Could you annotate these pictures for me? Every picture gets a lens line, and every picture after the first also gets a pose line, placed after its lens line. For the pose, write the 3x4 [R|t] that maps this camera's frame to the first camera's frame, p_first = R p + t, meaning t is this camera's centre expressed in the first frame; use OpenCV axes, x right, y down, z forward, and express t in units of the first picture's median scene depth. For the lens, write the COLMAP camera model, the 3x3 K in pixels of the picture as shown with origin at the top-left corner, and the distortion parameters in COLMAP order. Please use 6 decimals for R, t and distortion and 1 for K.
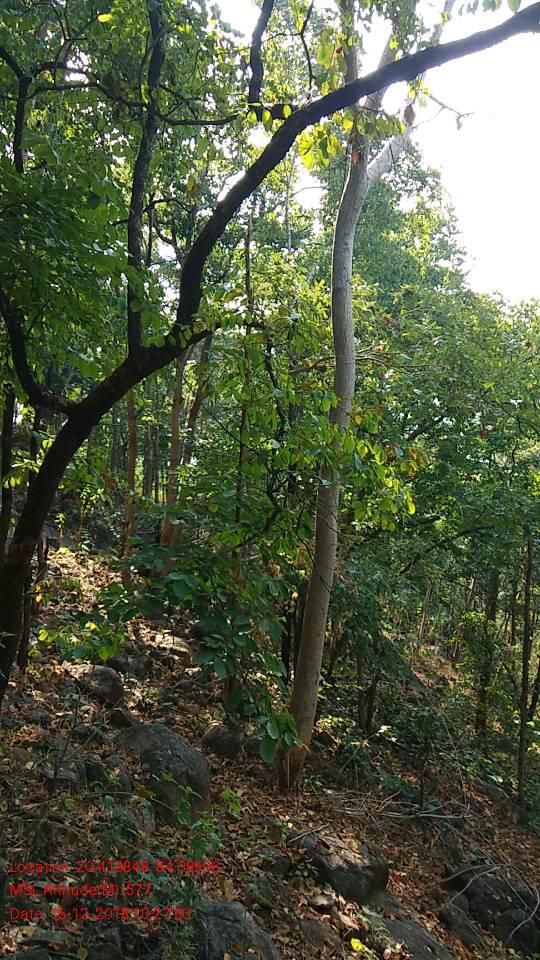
lens RADIAL K [[786.4, 0, 266.9], [0, 786.4, 484.0], [0, 0, 1]] dist [0.126868, -0.179094]
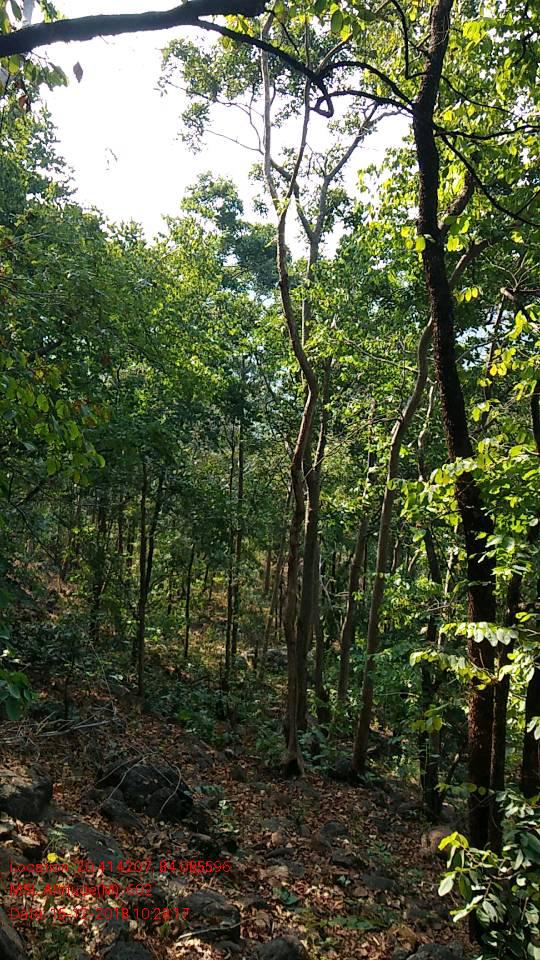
lens RADIAL K [[786.4, 0, 280.2], [0, 786.4, 480.3], [0, 0, 1]] dist [0.126868, -0.179094]
pose [[0.864025, -0.057299, 0.500178, -0.096311], [0.000593, 0.993617, 0.112803, -0.043258], [-0.503449, -0.097168, 0.858544, -0.033389]]
